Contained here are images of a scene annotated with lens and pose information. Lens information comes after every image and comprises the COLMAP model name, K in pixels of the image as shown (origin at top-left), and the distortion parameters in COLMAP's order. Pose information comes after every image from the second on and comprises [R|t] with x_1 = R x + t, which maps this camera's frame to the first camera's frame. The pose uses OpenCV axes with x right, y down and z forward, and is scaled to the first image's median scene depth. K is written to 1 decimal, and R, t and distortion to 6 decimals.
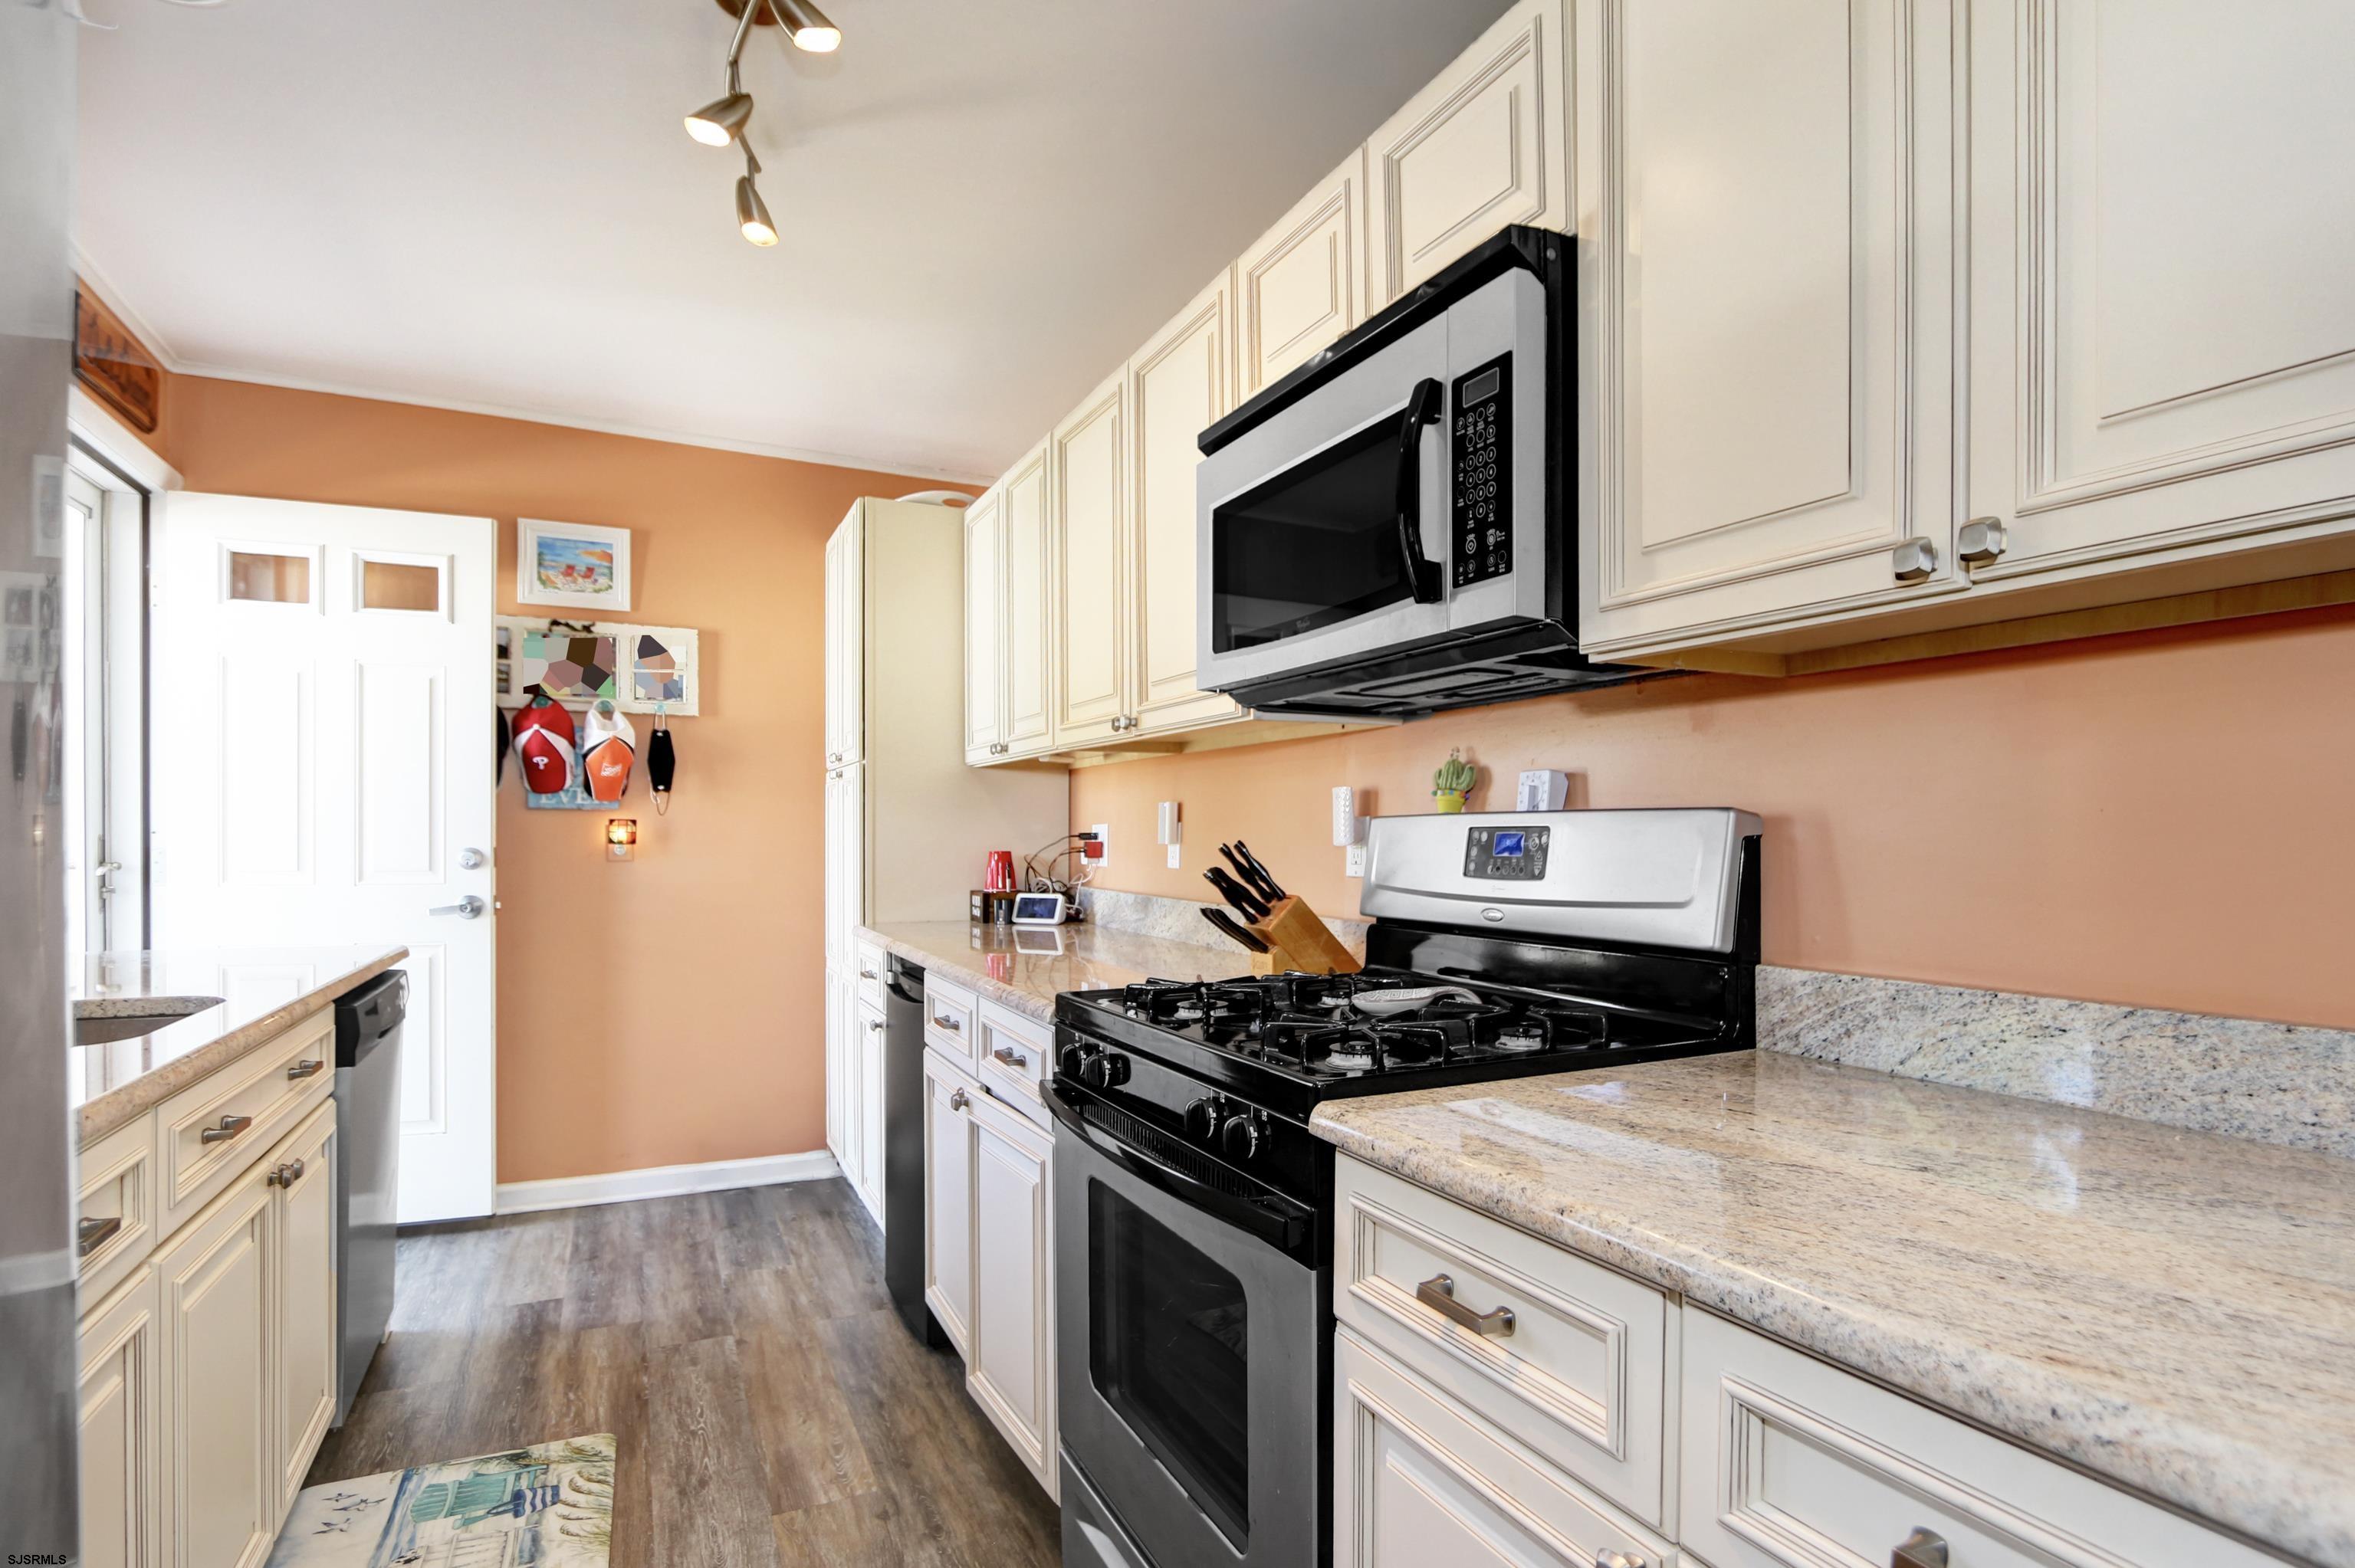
lens RADIAL K [[1181.3, 0, 1223.3], [0, 1181.3, 840.3], [0, 0, 1]] dist [-0.014687, -0.001801]
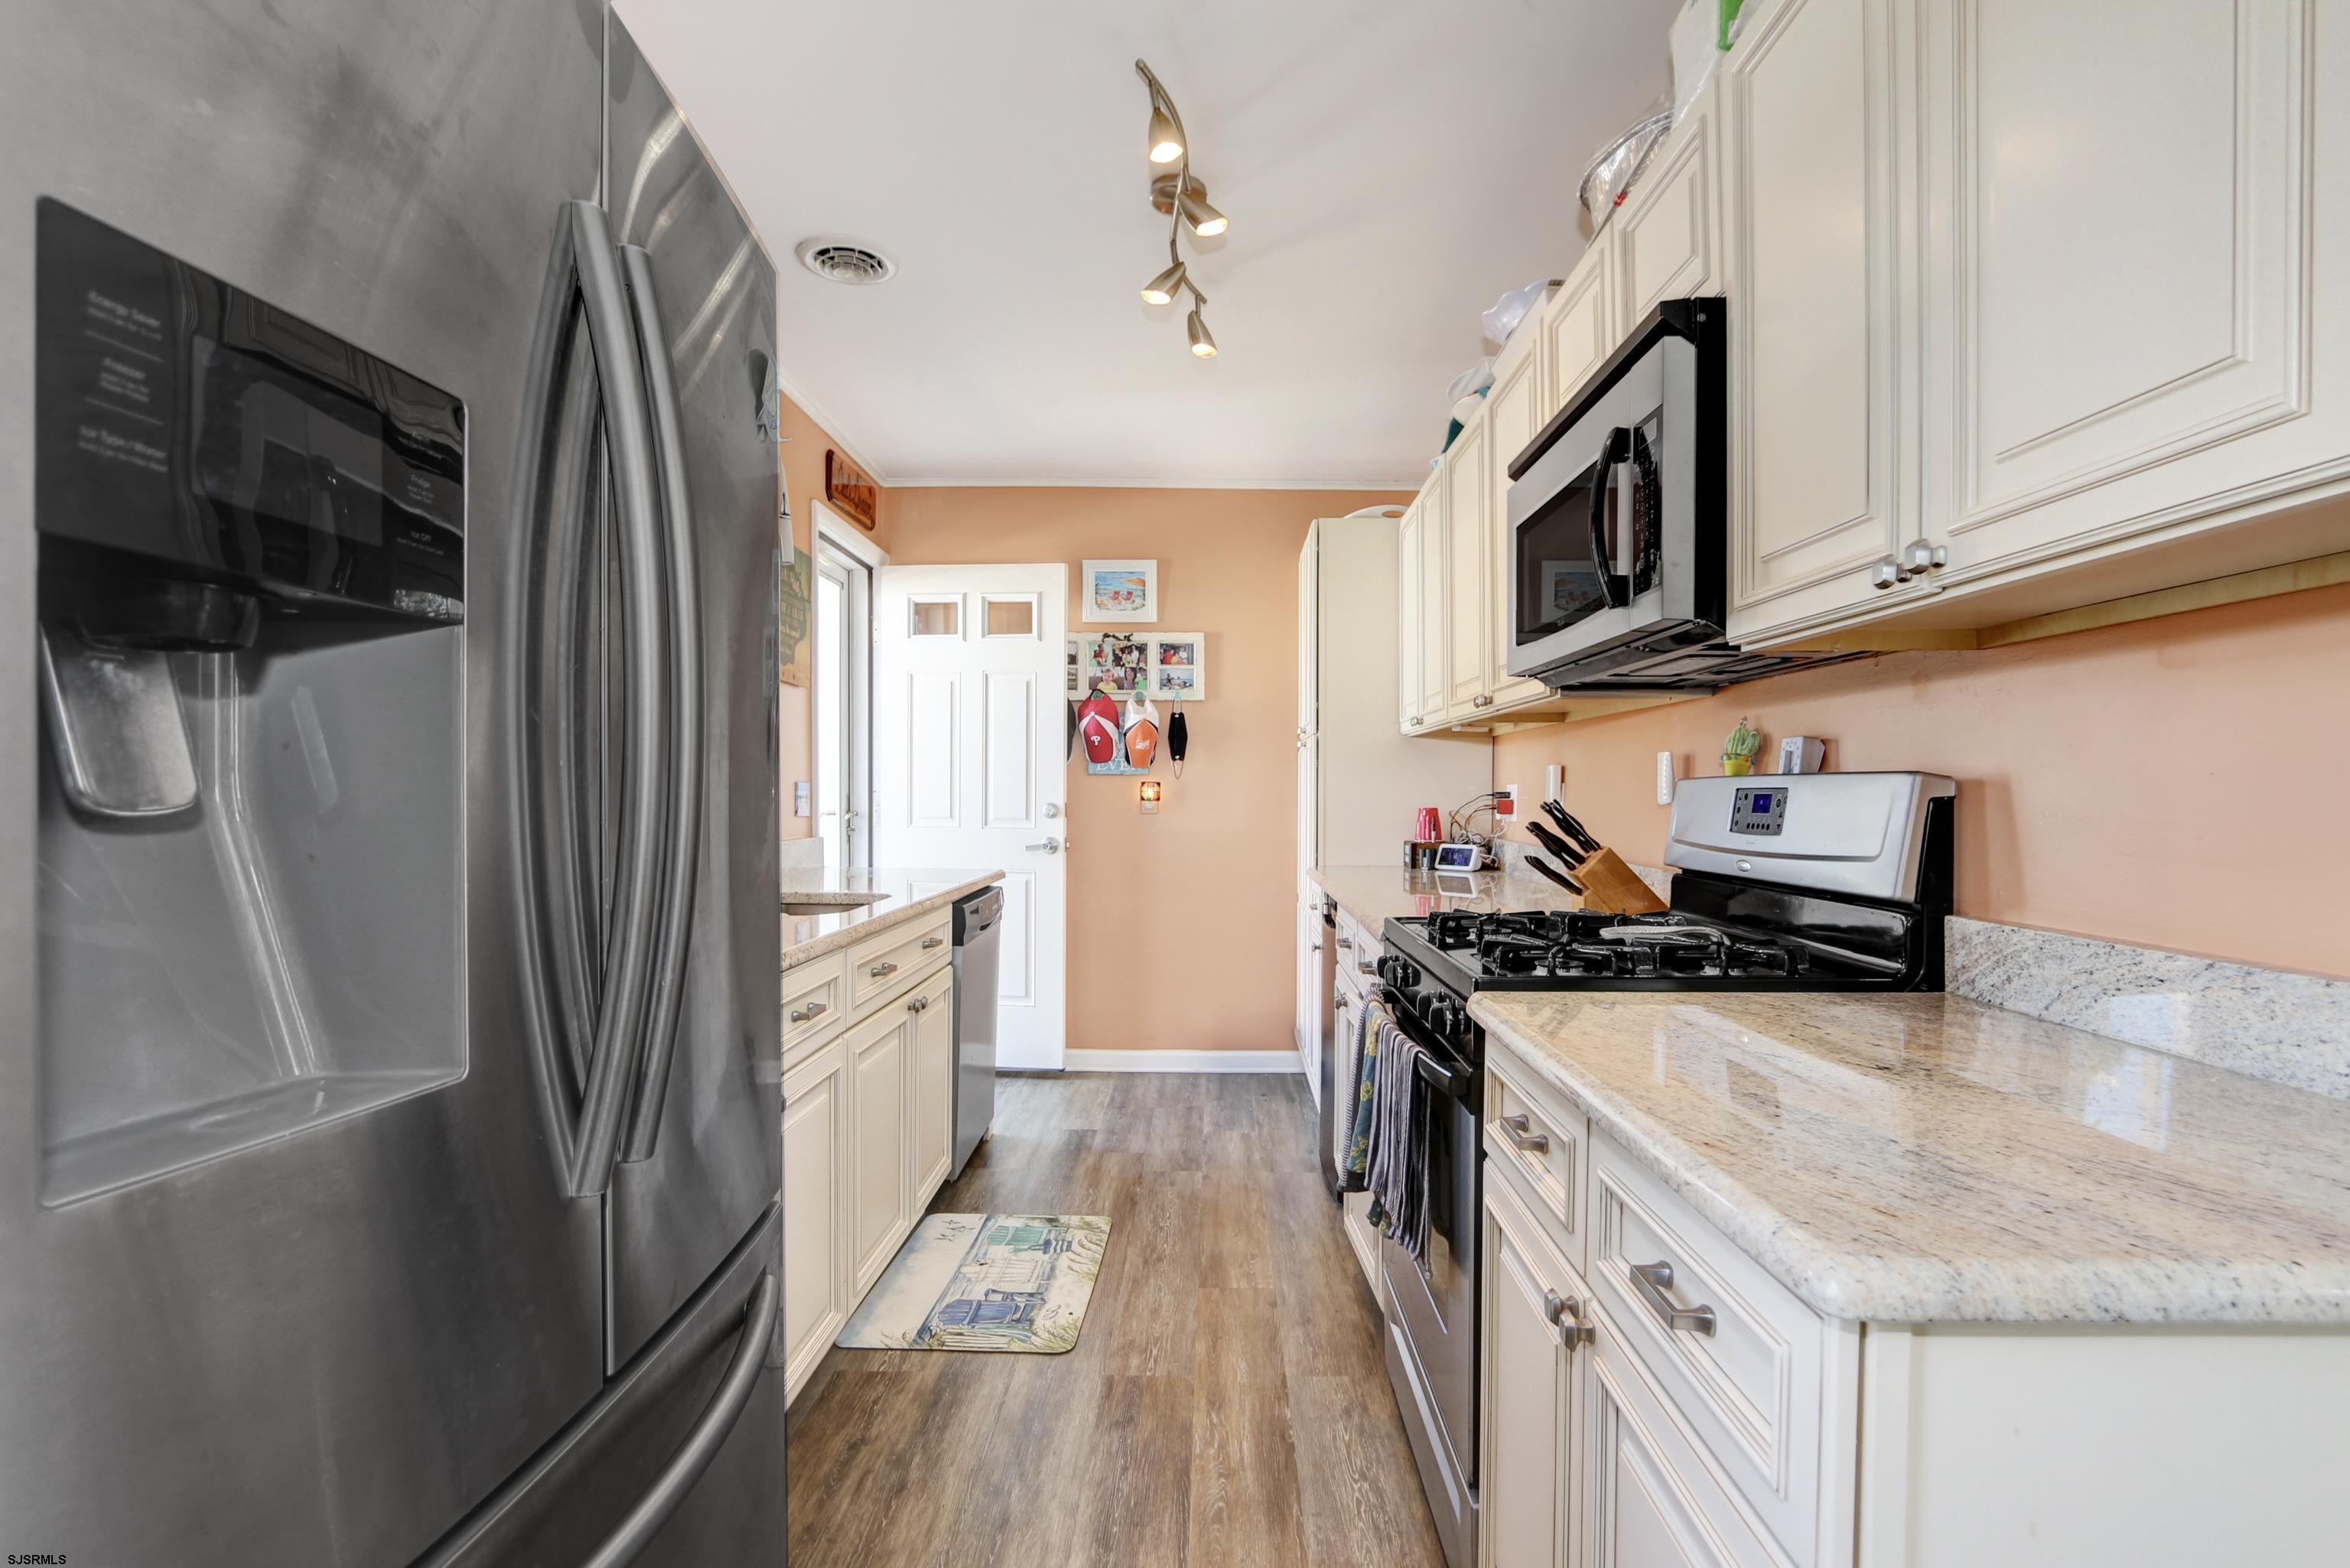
lens RADIAL K [[1135.4, 0, 1195.6], [0, 1135.4, 802.7], [0, 0, 1]] dist [-0.024372, 0.004900]
pose [[0.883143, 0.004495, -0.469082, 0.225213], [-0.002466, 0.999985, 0.004939, -0.001478], [0.469097, -0.003205, 0.883141, -0.168746]]
